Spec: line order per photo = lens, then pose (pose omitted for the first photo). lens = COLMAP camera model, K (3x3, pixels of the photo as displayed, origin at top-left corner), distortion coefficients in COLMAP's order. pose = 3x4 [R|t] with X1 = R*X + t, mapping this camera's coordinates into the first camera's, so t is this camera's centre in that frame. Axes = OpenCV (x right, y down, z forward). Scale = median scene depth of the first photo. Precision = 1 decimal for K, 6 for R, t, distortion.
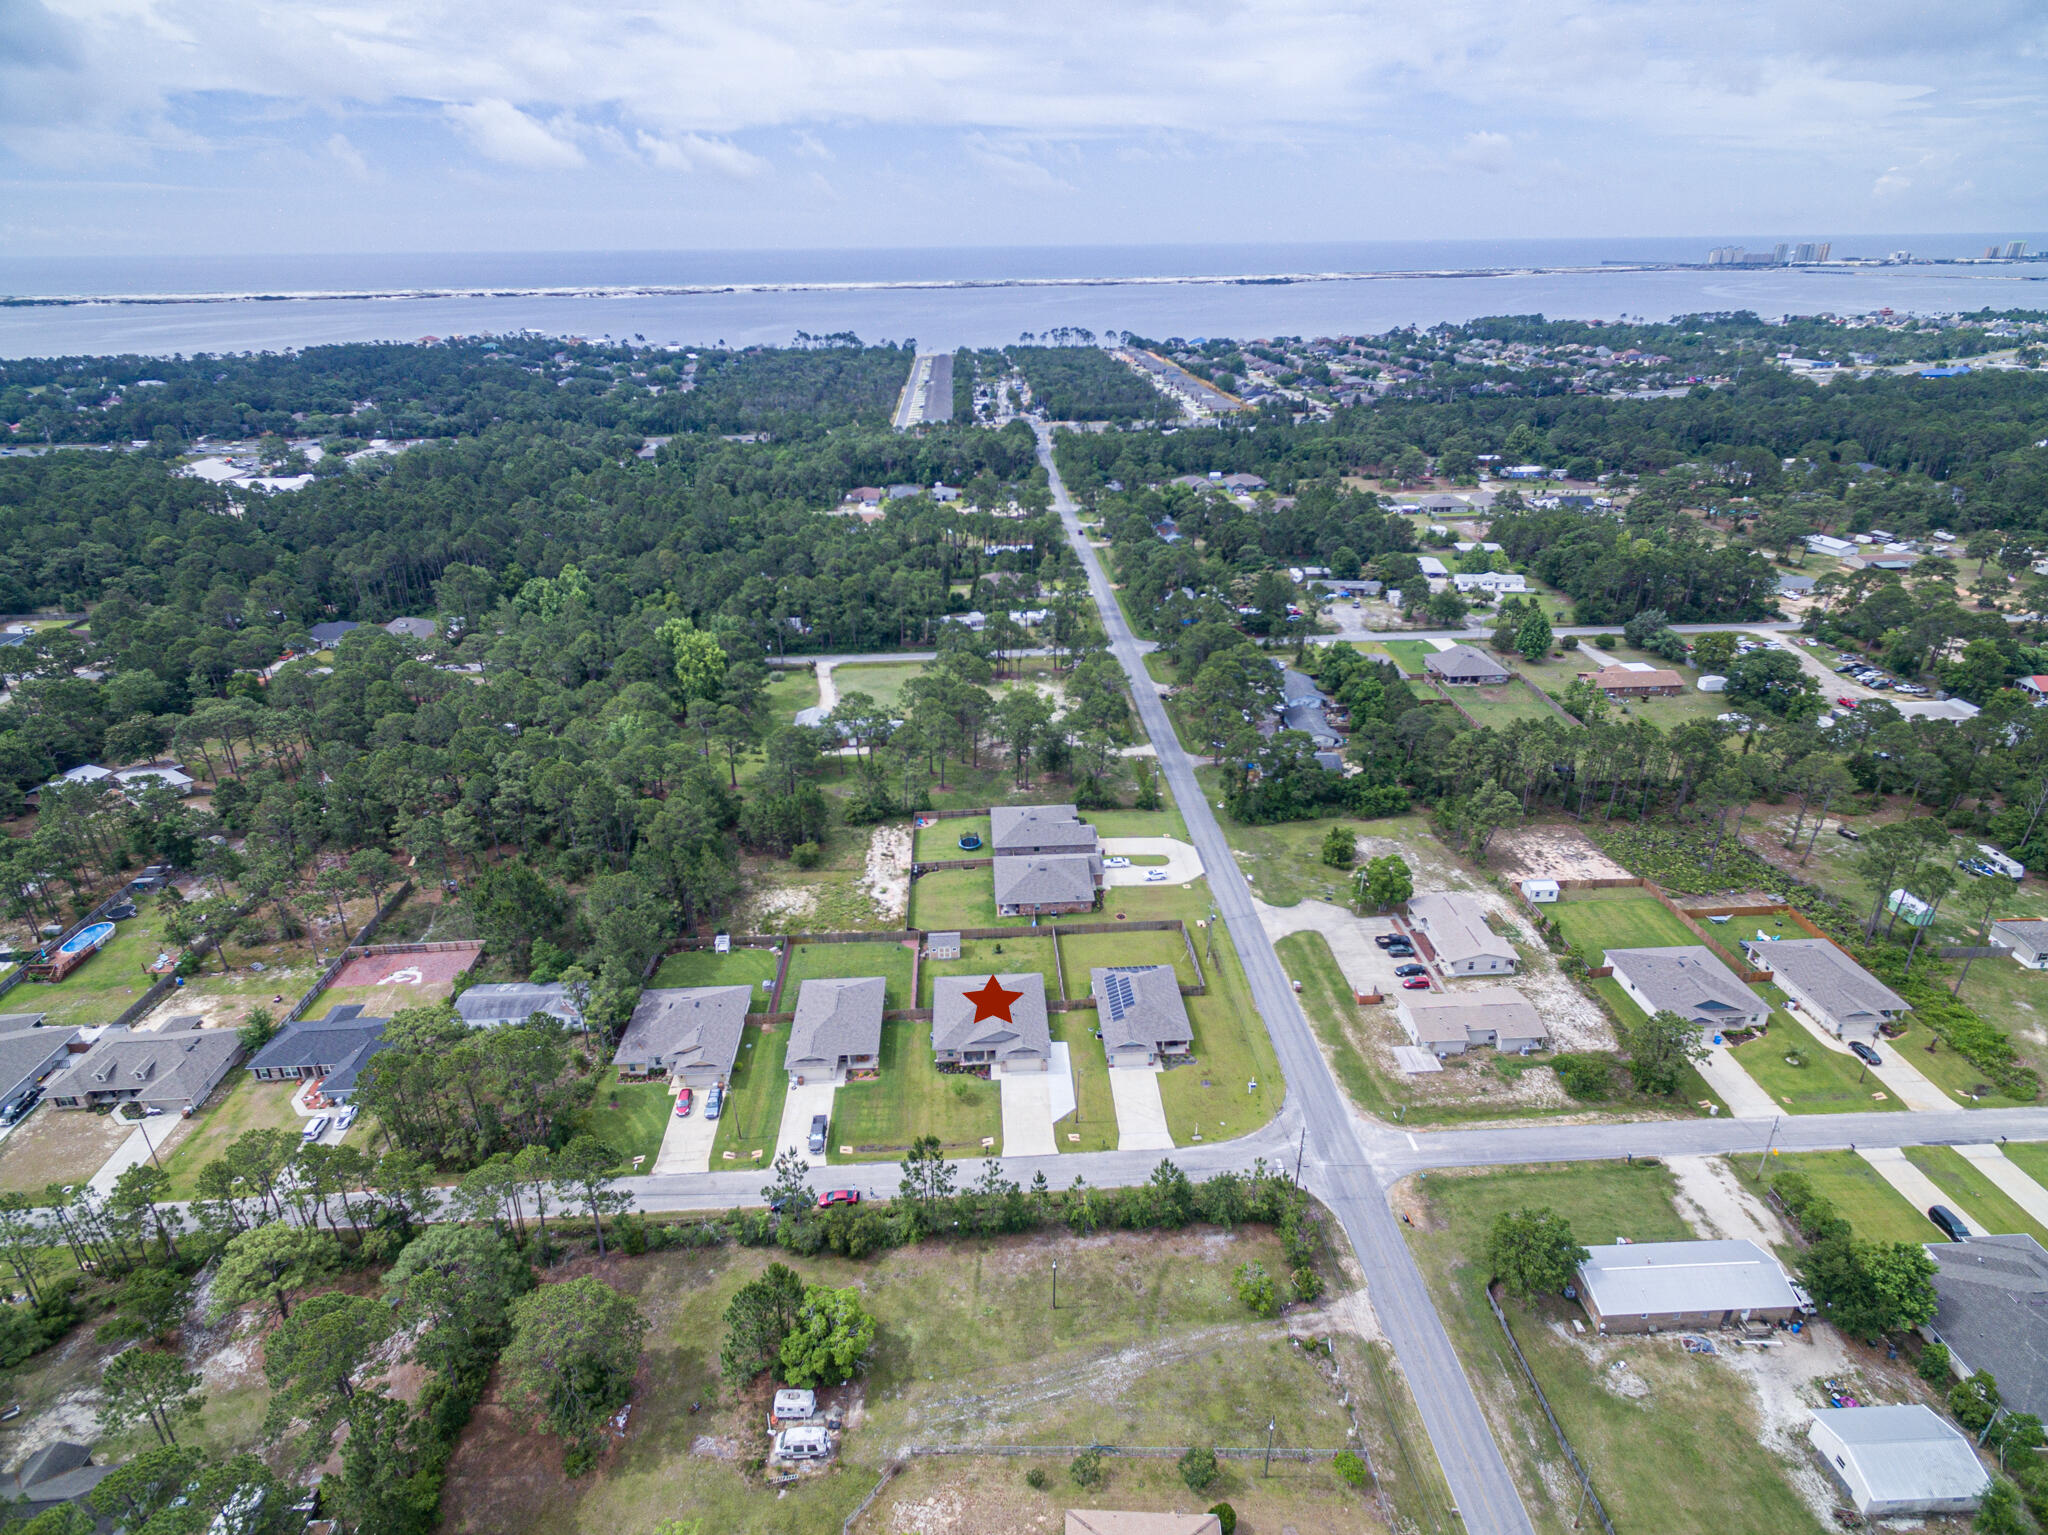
lens RADIAL K [[1172.7, 0, 1024.7], [0, 1172.7, 667.2], [0, 0, 1]] dist [0.003351, 0.003458]
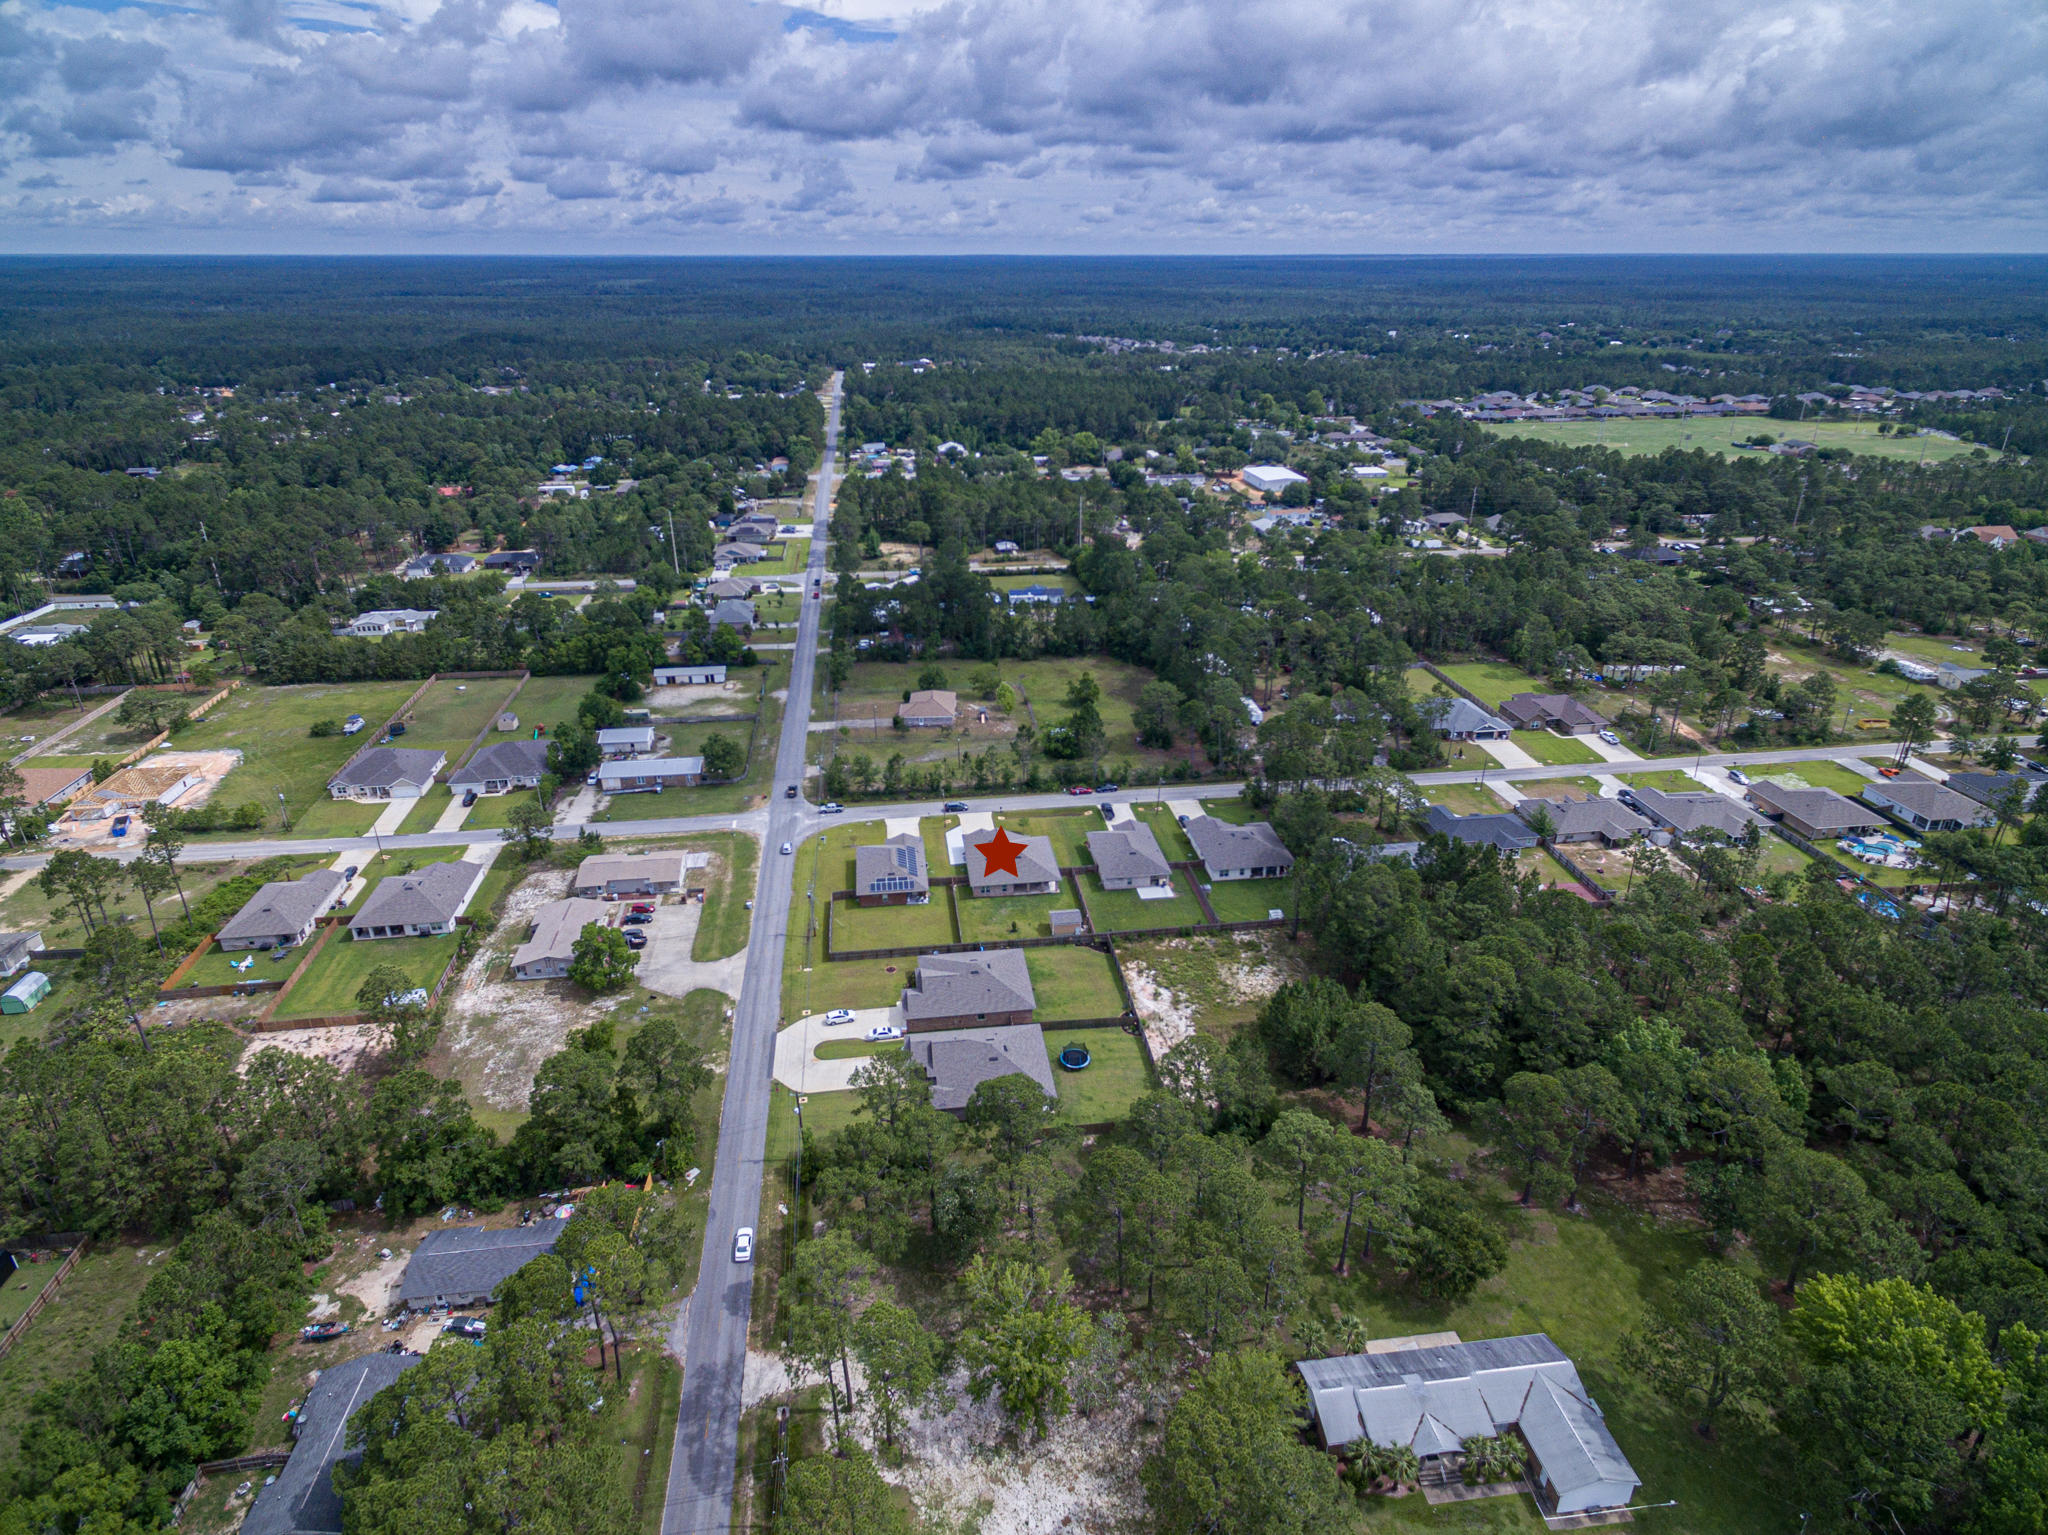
lens RADIAL K [[1130.4, 0, 1026.9], [0, 1130.4, 764.6], [0, 0, 1]] dist [0.003452, -0.001662]
pose [[-0.996406, 0.046923, -0.070522, 0.029778], [-0.015203, 0.719961, 0.693848, -0.549702], [0.083331, 0.692426, -0.716660, 1.576636]]
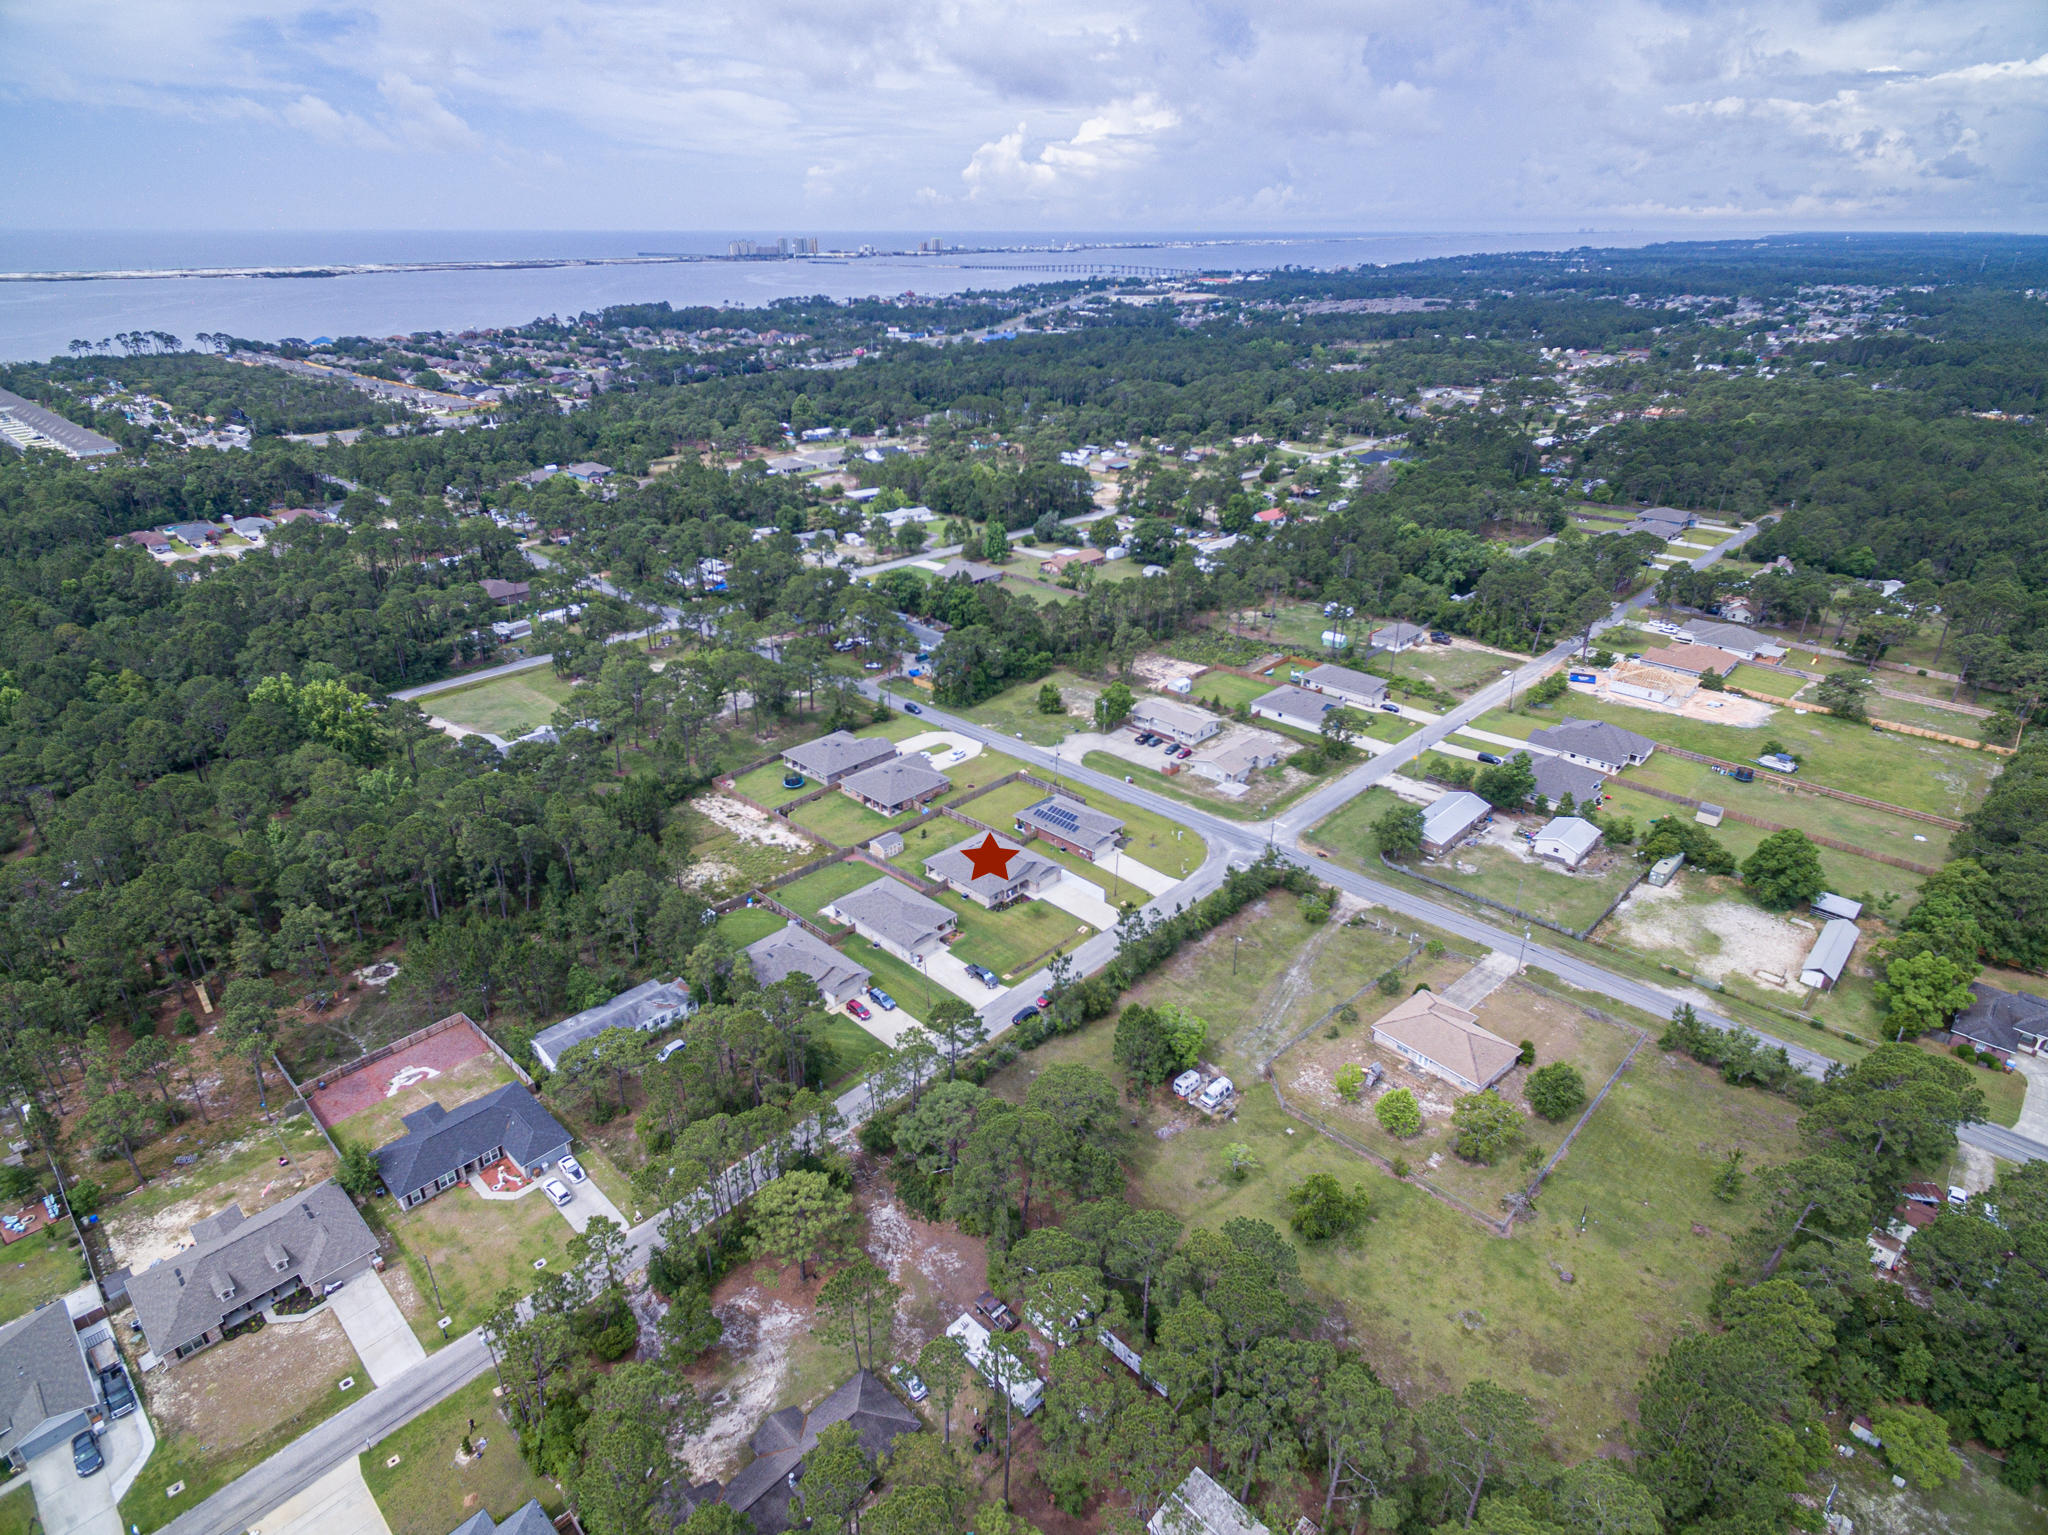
lens RADIAL K [[1172.7, 0, 1024.7], [0, 1172.7, 667.2], [0, 0, 1]] dist [0.003351, 0.003458]
pose [[0.728089, -0.227360, 0.646679, -0.652455], [0.223024, 0.970635, 0.090156, -0.006005], [-0.648187, 0.078584, 0.757415, 0.027796]]
